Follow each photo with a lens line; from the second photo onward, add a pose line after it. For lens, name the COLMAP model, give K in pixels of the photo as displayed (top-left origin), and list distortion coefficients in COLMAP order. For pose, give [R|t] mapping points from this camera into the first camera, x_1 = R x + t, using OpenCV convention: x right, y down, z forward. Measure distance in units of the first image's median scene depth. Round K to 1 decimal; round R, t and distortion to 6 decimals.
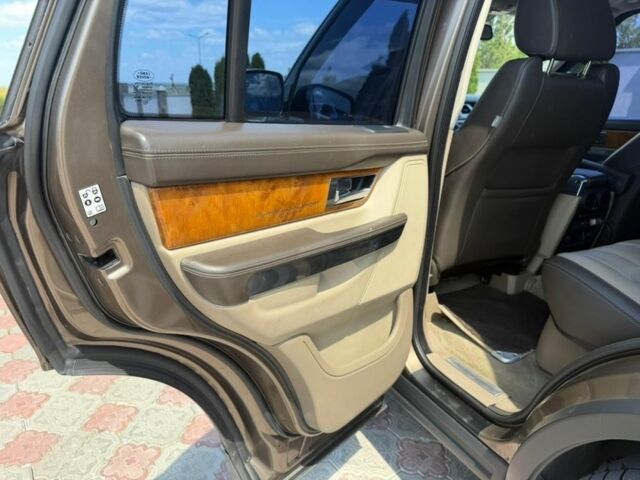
lens RADIAL K [[456.3, 0, 320.0], [0, 456.3, 240.0], [0, 0, 1]] dist [0.034982, -0.046290]
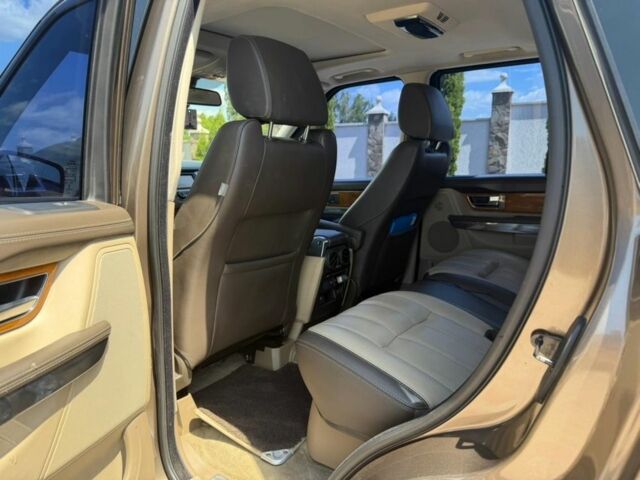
lens RADIAL K [[456.3, 0, 320.0], [0, 456.3, 240.0], [0, 0, 1]] dist [0.034982, -0.046290]
pose [[0.876512, -0.097781, 0.471344, 0.109434], [0.163170, 0.981536, -0.099811, -0.040585], [-0.452882, 0.164395, 0.876283, 0.145742]]
